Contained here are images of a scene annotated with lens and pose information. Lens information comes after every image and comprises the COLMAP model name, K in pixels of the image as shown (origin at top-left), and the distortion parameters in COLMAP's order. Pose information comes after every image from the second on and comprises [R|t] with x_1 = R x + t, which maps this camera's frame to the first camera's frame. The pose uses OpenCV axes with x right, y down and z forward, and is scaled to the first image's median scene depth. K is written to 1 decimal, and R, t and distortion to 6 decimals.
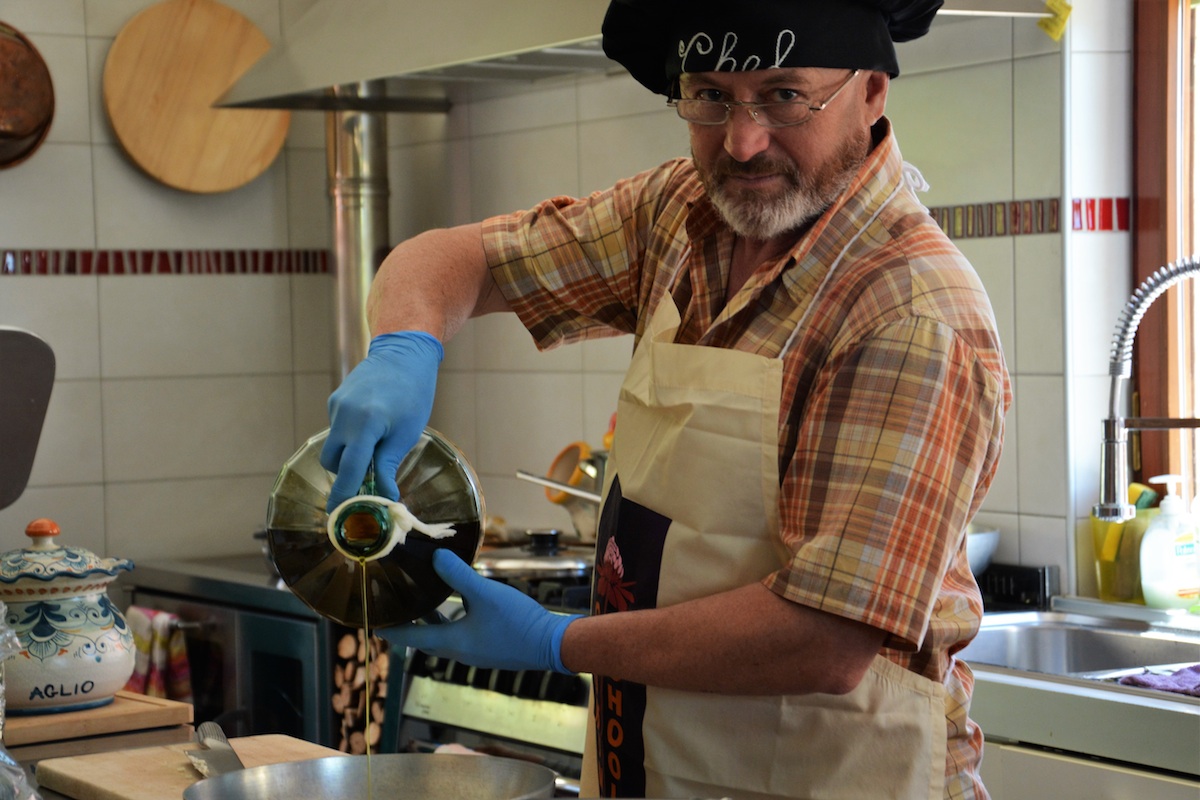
lens RADIAL K [[2798.4, 0, 600.0], [0, 2798.4, 400.0], [0, 0, 1]] dist [0.512205, 0.167334]
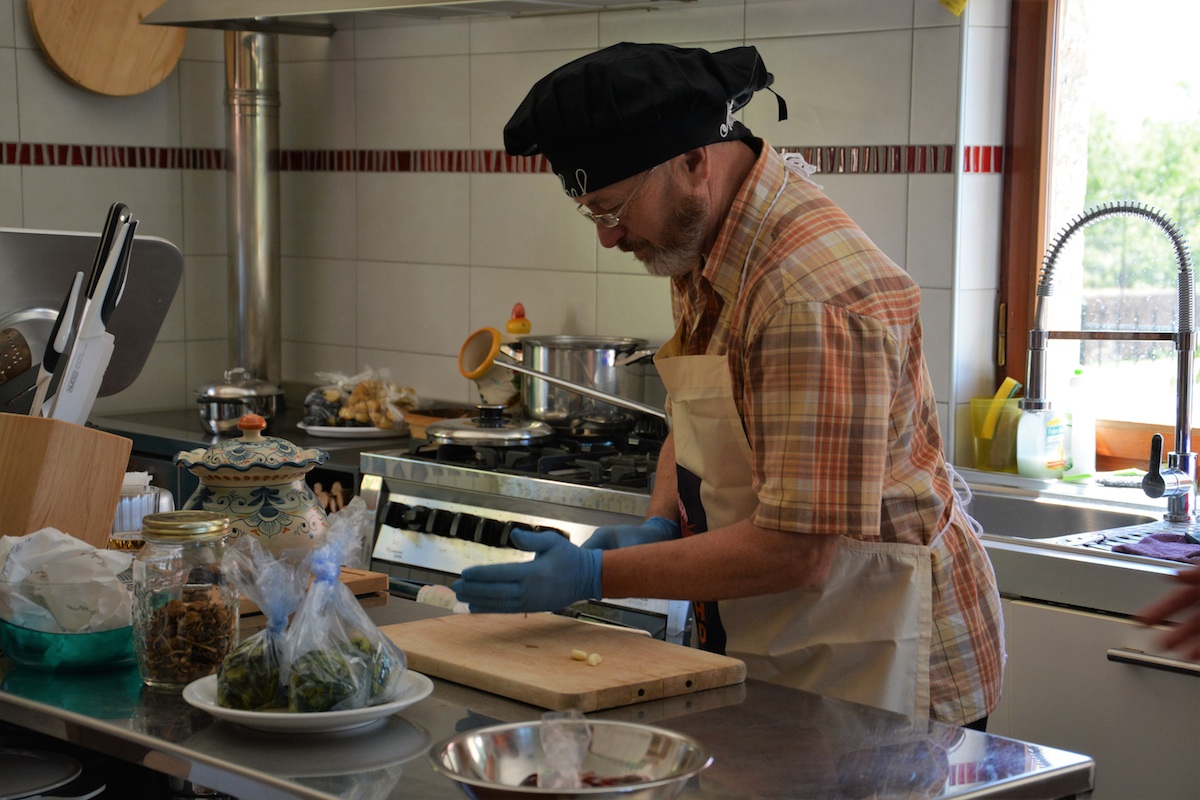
lens RADIAL K [[2264.5, 0, 600.0], [0, 2264.5, 400.0], [0, 0, 1]] dist [0.334631, 0.433198]
pose [[0.978063, 0.008954, 0.208118, -0.192570], [-0.022821, 0.997668, 0.064323, -0.020786], [-0.207057, -0.067661, 0.975986, 0.051569]]
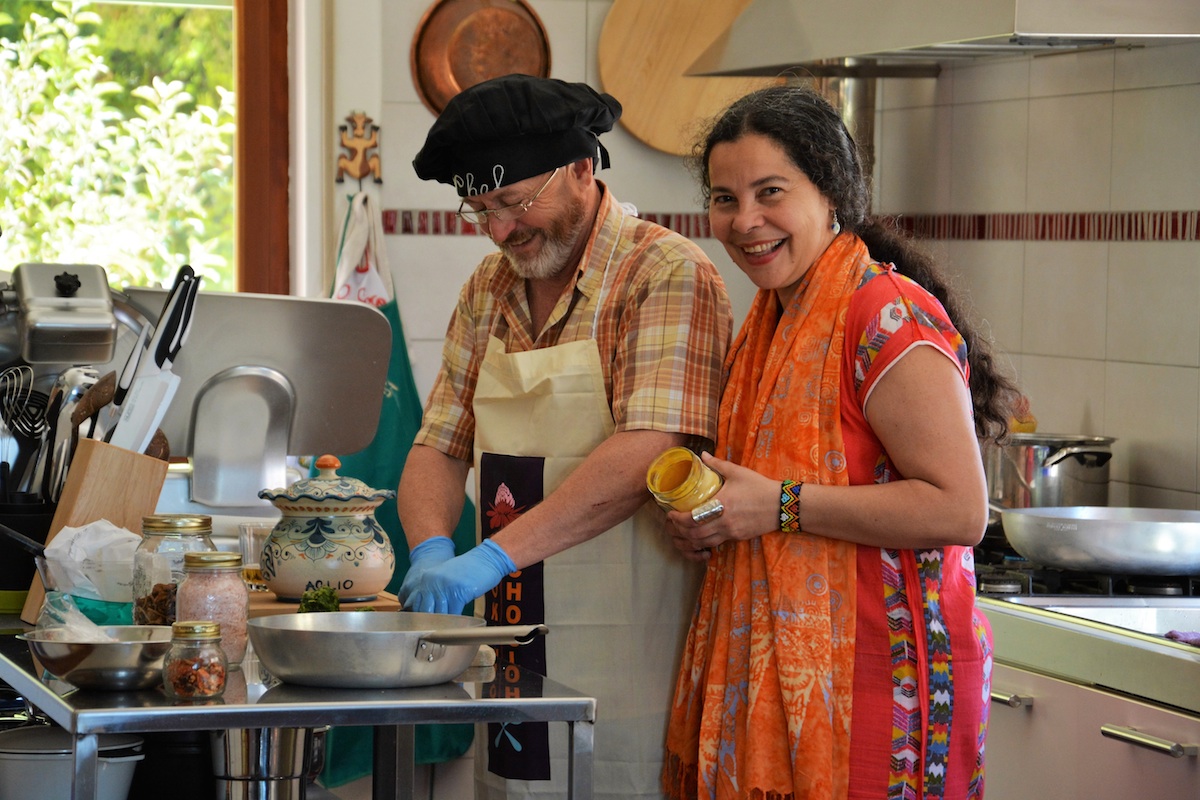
lens RADIAL K [[4579.0, 0, 600.0], [0, 4579.0, 400.0], [0, 0, 1]] dist [0.854118, -1.079765]
pose [[0.956426, 0.042675, -0.288840, 0.400211], [-0.040383, 0.999088, 0.013894, -0.012996], [0.289169, -0.001624, 0.957277, -0.730057]]
